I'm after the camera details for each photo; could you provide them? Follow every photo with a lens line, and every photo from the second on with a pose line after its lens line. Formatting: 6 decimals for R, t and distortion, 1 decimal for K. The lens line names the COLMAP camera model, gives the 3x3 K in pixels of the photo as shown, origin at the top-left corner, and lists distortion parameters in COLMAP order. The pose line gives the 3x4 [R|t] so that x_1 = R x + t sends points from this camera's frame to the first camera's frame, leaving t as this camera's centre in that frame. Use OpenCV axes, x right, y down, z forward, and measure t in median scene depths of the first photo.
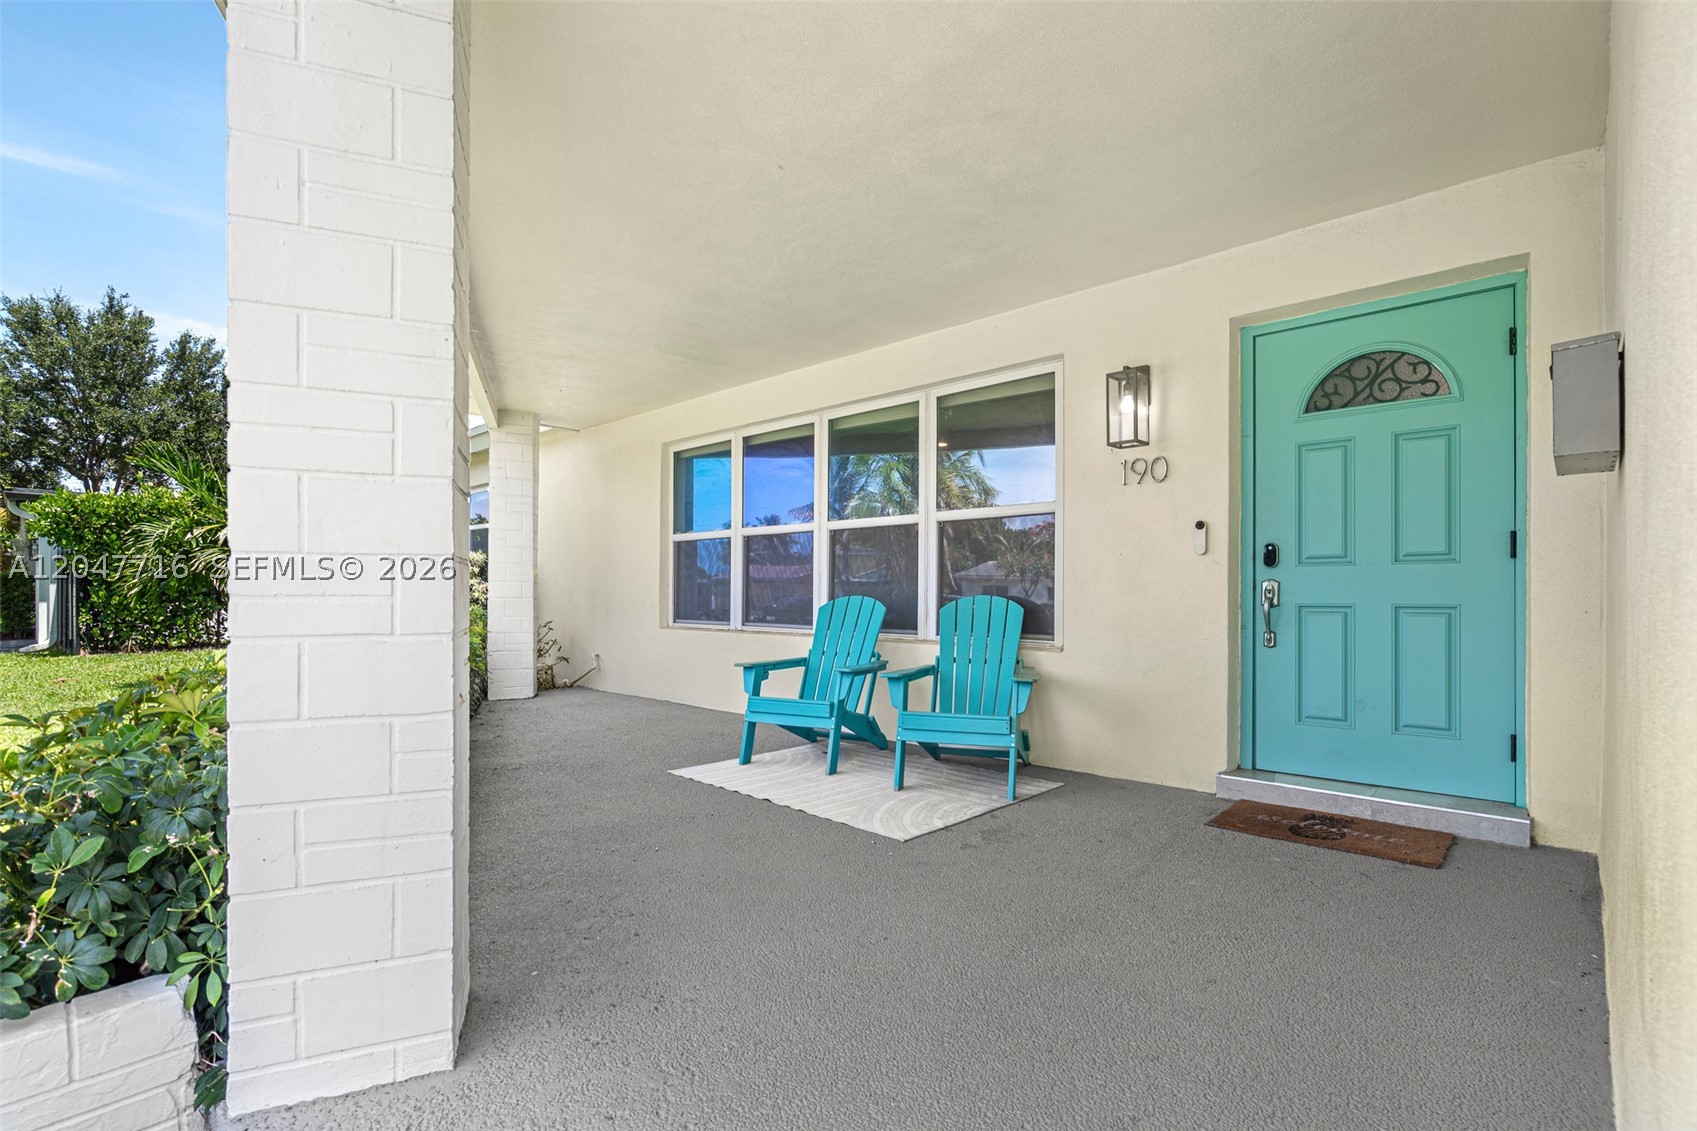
lens RADIAL K [[764.6, 0, 844.9], [0, 764.6, 568.9], [0, 0, 1]] dist [-0.001855, 0.000638]
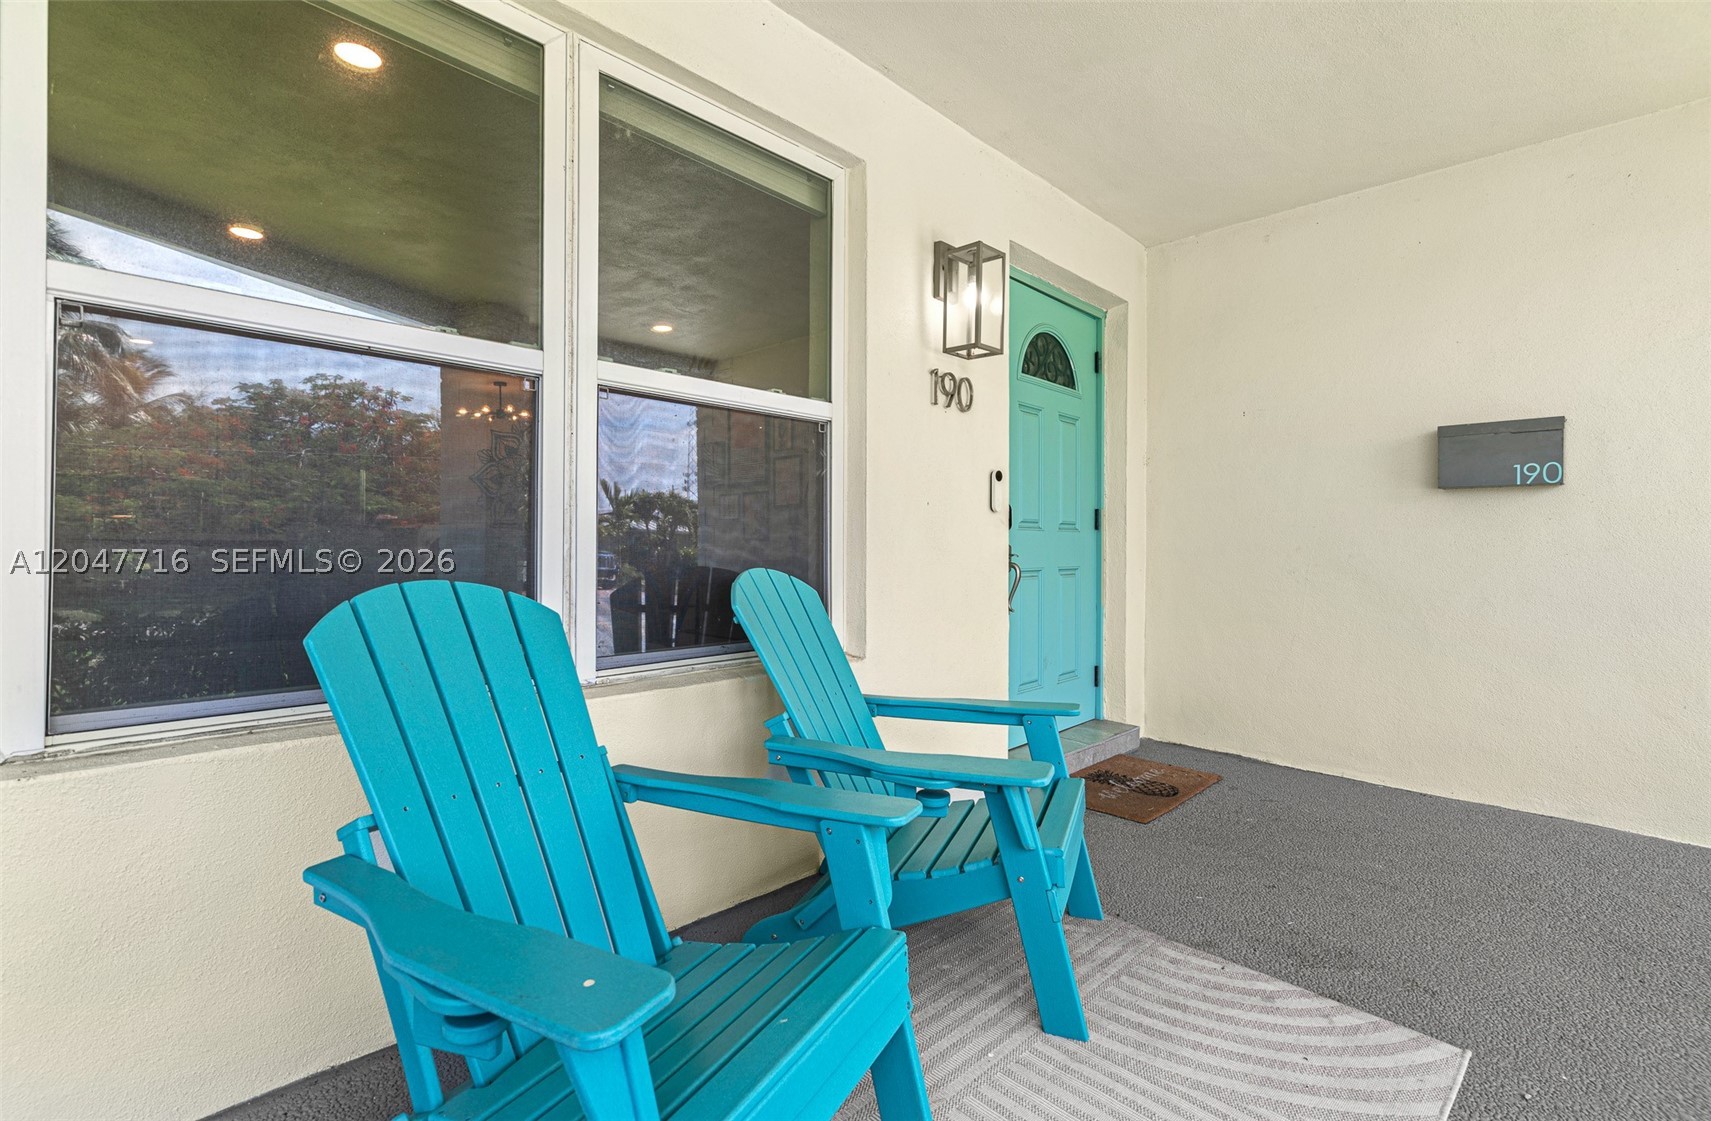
lens RADIAL K [[760.1, 0, 853.8], [0, 760.1, 550.3], [0, 0, 1]] dist [-0.001091, -0.000159]
pose [[0.054987, 0.006357, 0.998467, -0.377454], [-0.020364, 0.999779, -0.005244, 0.032551], [-0.998279, -0.020044, 0.055104, 1.182557]]
